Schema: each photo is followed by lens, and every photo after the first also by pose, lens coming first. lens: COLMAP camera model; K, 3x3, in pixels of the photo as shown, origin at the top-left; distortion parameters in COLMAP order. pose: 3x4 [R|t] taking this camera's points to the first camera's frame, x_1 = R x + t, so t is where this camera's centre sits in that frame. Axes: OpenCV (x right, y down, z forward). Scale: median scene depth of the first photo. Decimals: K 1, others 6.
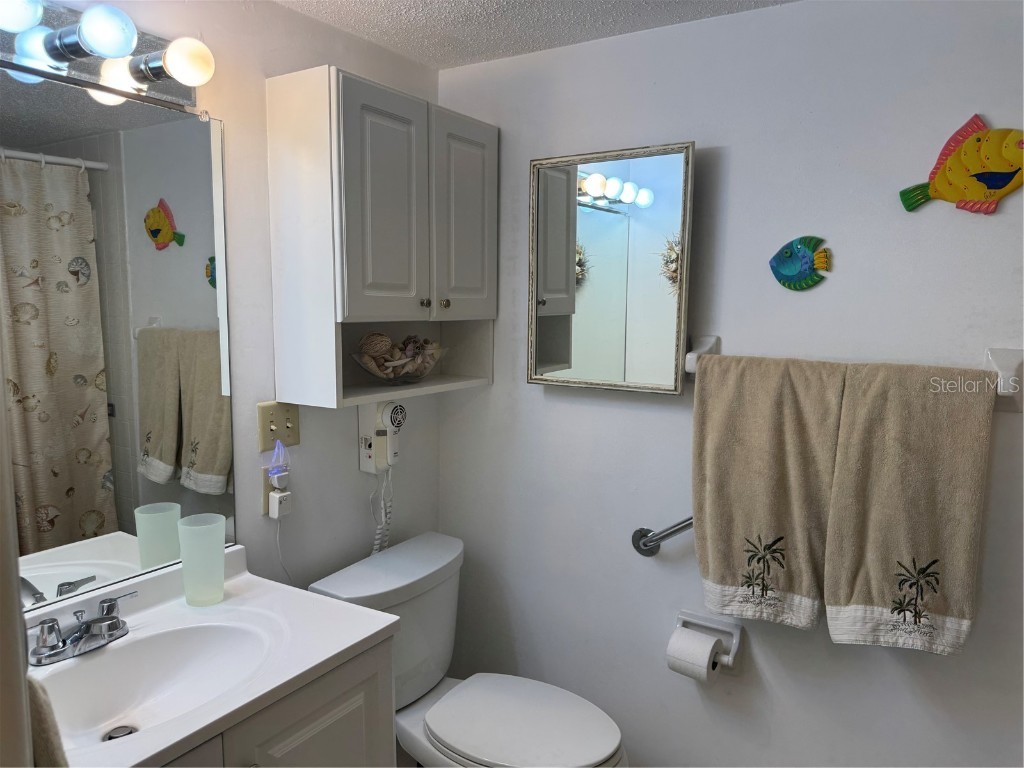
lens RADIAL K [[715.0, 0, 512.0], [0, 715.0, 384.0], [0, 0, 1]] dist [-0.006976, -0.006415]
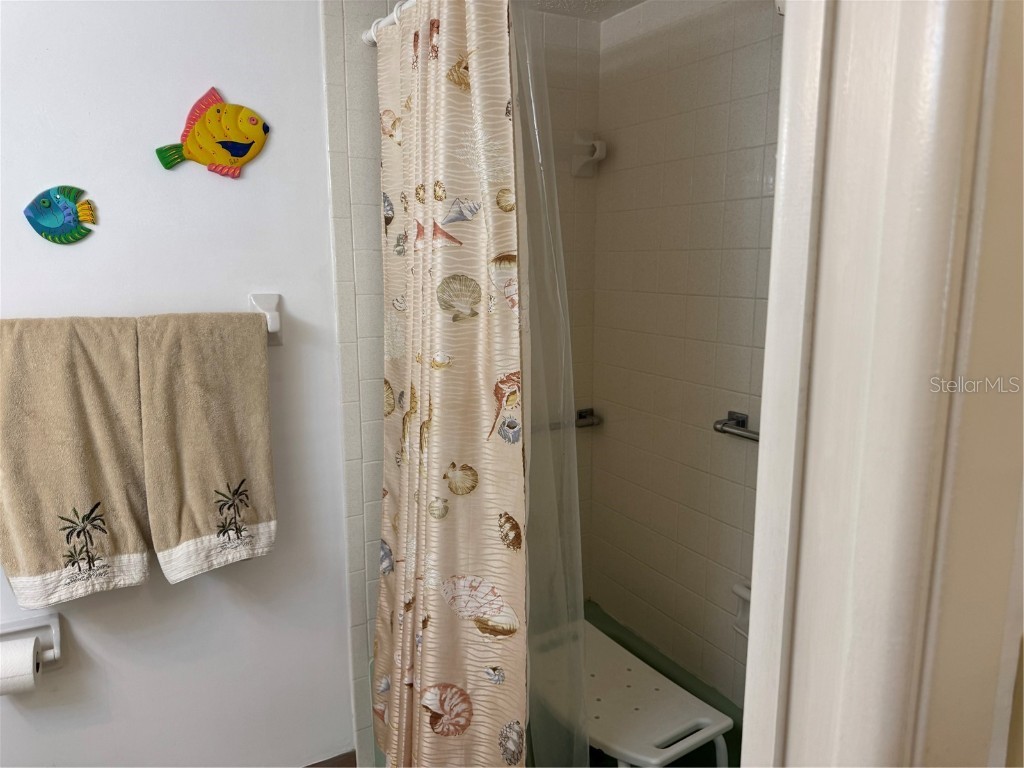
lens RADIAL K [[715.0, 0, 512.0], [0, 715.0, 384.0], [0, 0, 1]] dist [-0.006976, -0.006415]
pose [[0.494427, -0.158809, 0.854589, -0.146927], [0.106324, 0.986835, 0.121870, -0.001431], [-0.862692, 0.030608, 0.504803, 0.030927]]
